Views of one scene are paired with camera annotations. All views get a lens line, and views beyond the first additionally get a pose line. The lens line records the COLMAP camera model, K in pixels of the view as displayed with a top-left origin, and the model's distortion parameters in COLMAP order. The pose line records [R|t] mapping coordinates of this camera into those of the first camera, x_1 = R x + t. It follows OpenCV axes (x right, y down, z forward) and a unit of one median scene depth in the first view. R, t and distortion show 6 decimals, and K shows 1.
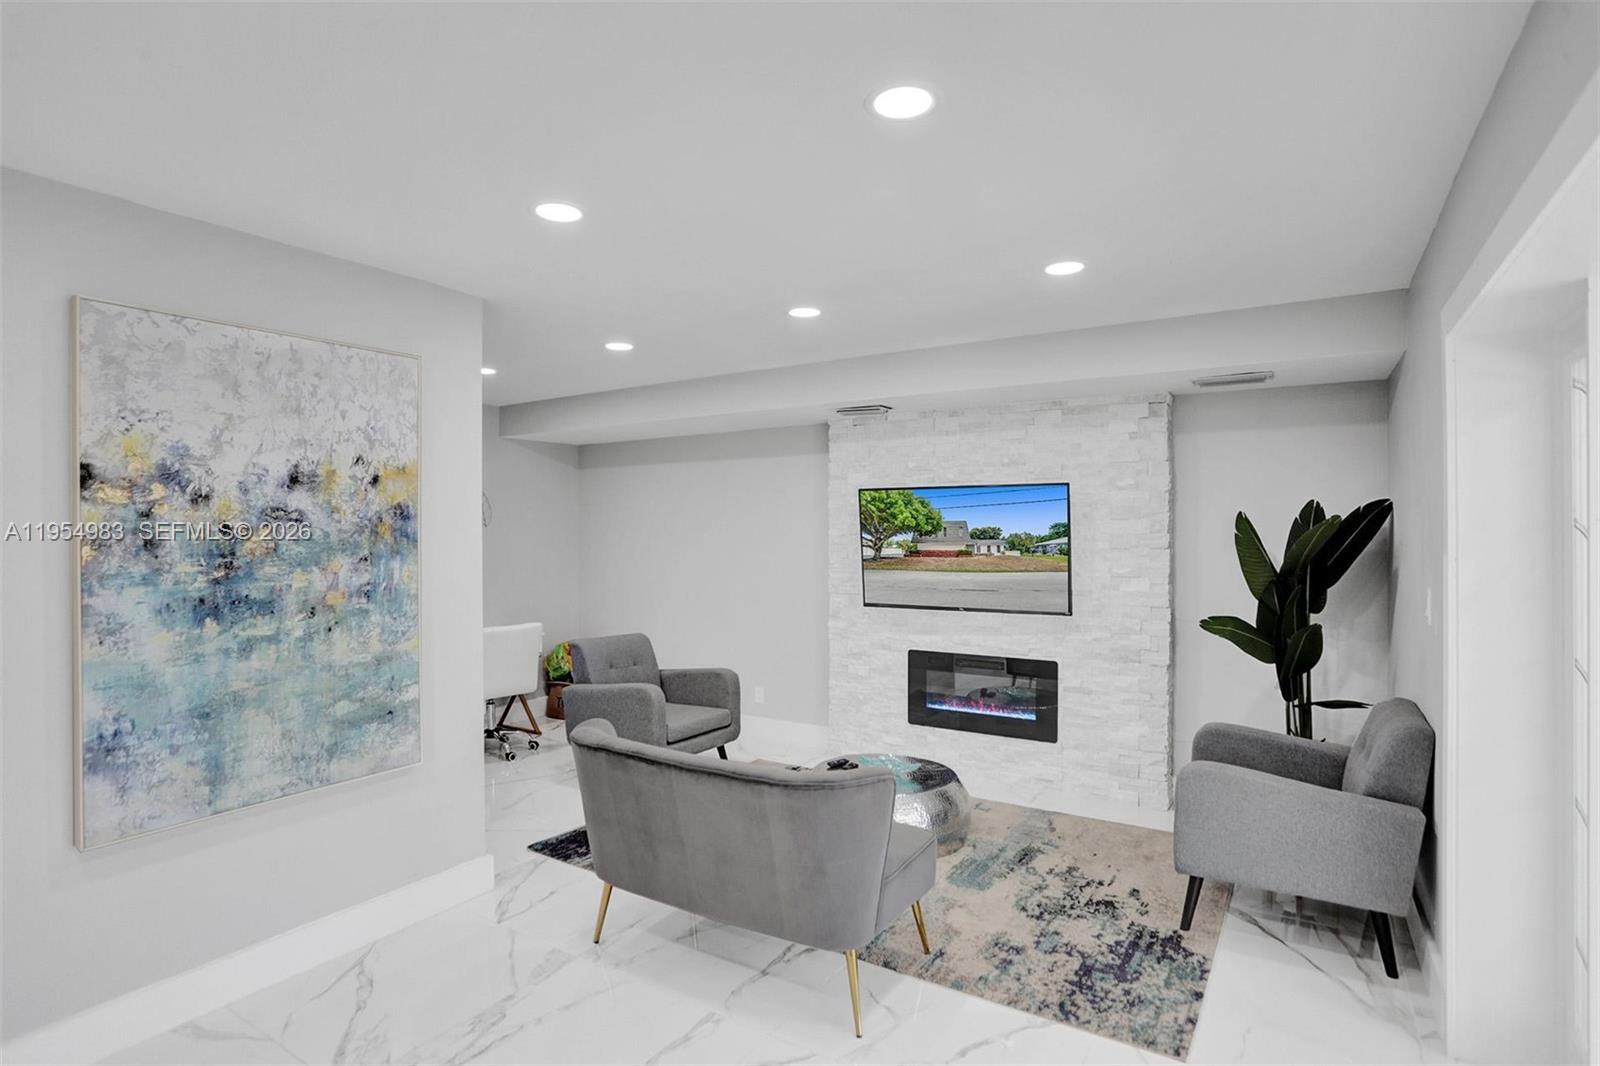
lens RADIAL K [[814.9, 0, 800.9], [0, 814.9, 536.6], [0, 0, 1]] dist [-0.065591, 0.029191]
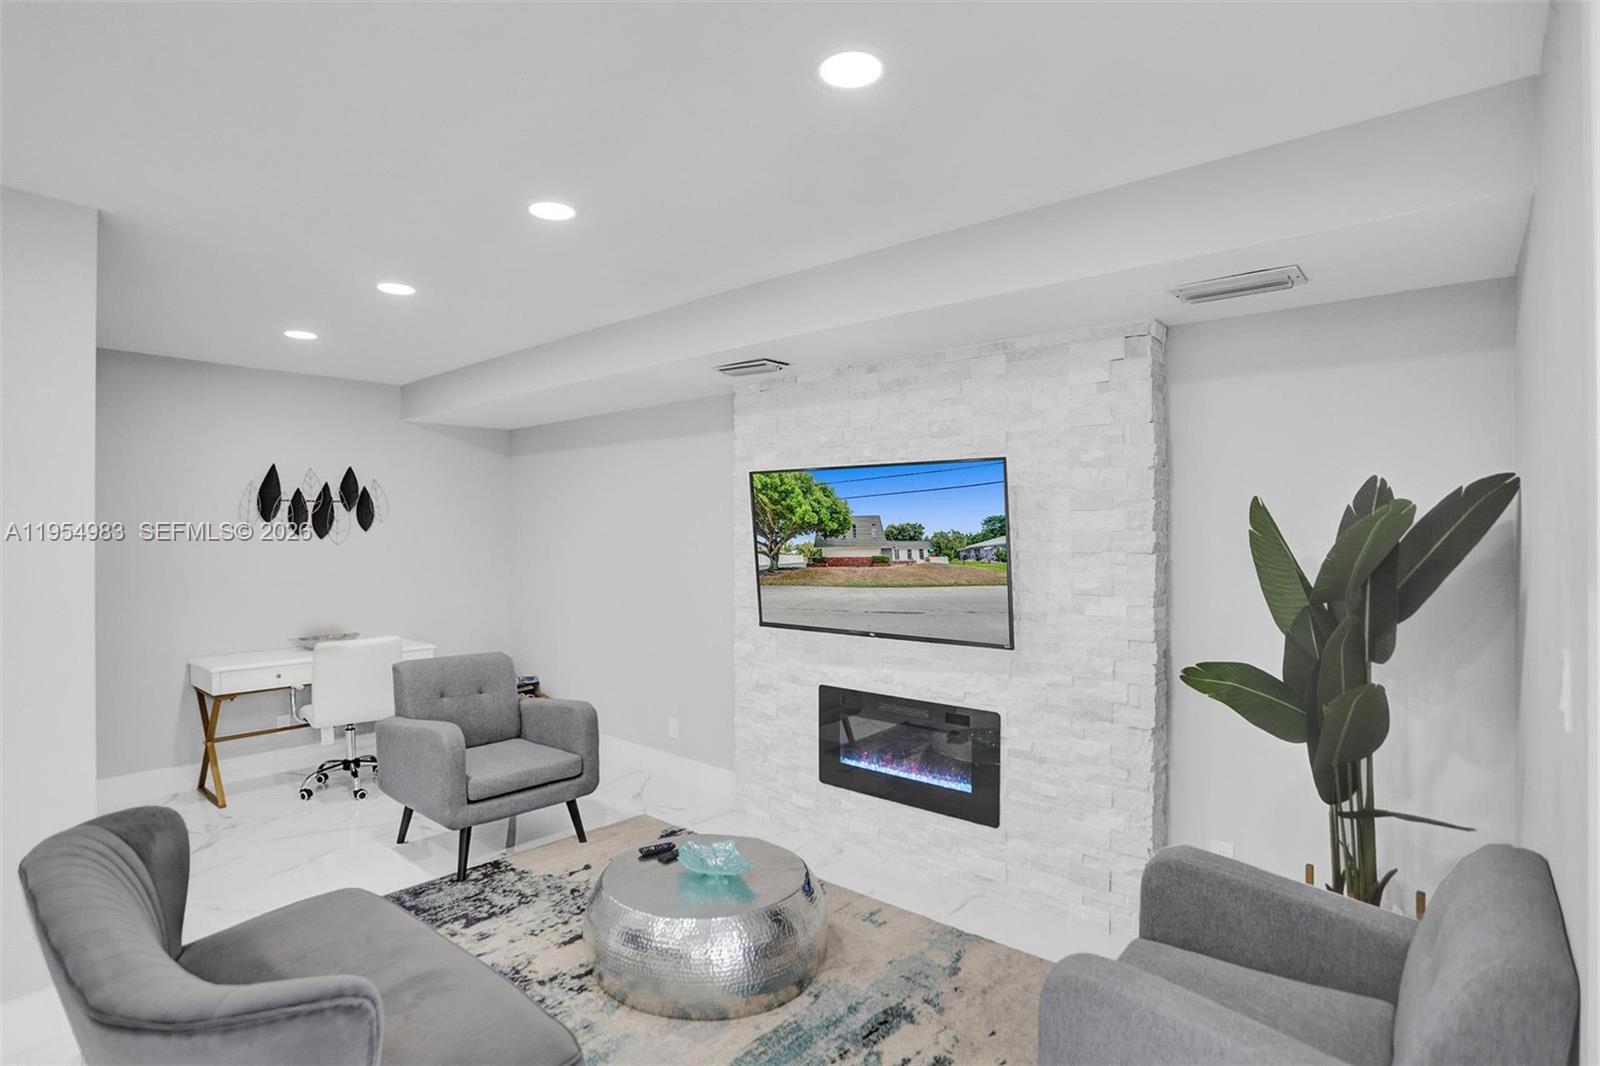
lens RADIAL K [[806.9, 0, 795.9], [0, 806.9, 539.3], [0, 0, 1]] dist [-0.039077, 0.000782]
pose [[0.989773, 0.002402, -0.142631, 0.386556], [-0.001573, 0.999981, 0.005930, -0.001047], [0.142642, -0.005645, 0.989758, 0.453608]]
